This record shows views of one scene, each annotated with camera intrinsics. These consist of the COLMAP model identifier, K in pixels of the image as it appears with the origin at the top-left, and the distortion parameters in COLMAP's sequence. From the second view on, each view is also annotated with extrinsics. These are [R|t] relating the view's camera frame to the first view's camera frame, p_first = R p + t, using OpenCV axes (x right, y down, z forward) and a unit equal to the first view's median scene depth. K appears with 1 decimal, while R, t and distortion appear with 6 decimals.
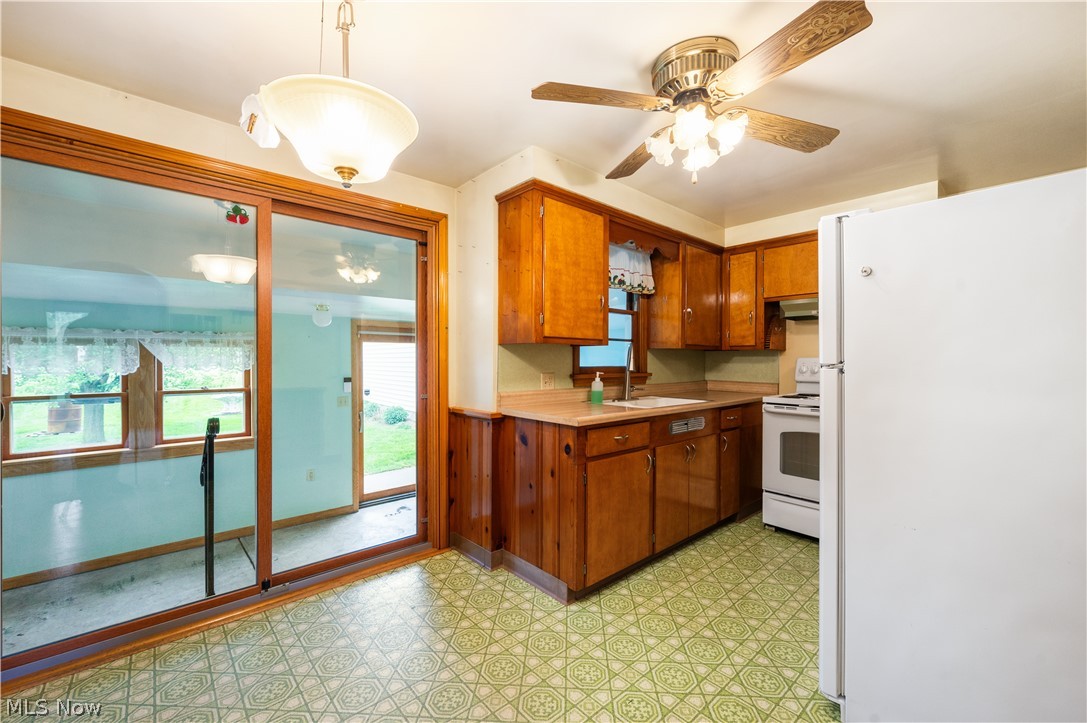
lens RADIAL K [[425.7, 0, 534.7], [0, 425.7, 361.7], [0, 0, 1]] dist [-0.006264, 0.000514]
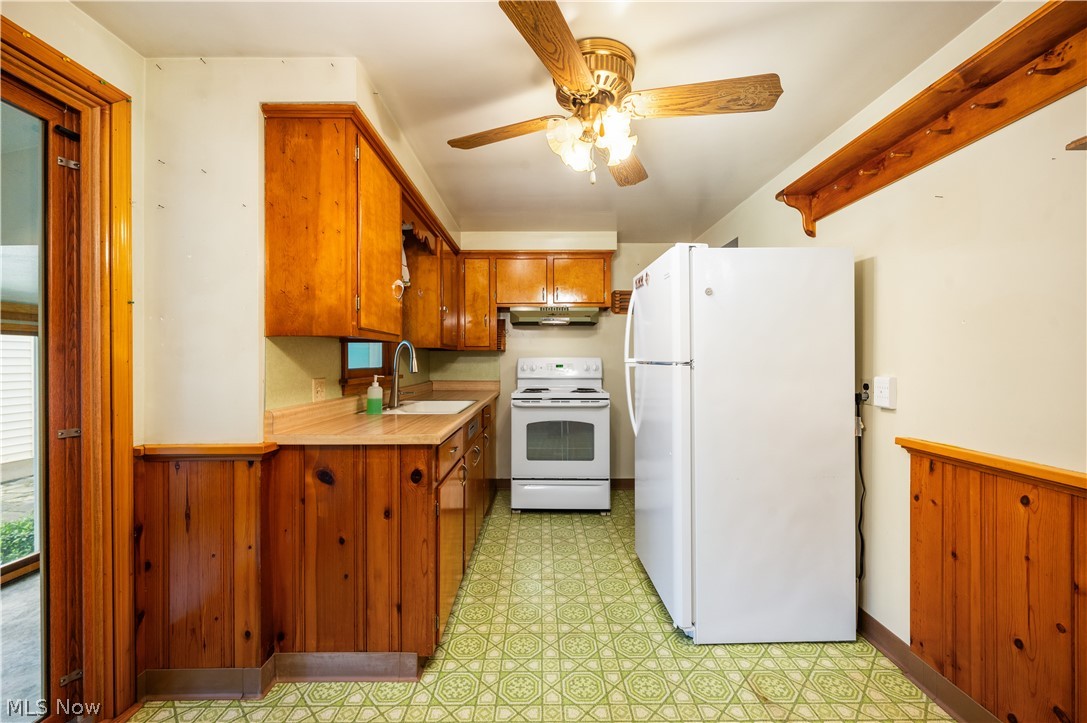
lens RADIAL K [[425.7, 0, 540.8], [0, 425.7, 359.0], [0, 0, 1]] dist [-0.006264, 0.000514]
pose [[0.664255, -0.001761, 0.747504, -0.287730], [0.007811, 0.999959, -0.004585, -0.000202], [-0.747465, 0.008884, 0.664242, 0.267118]]
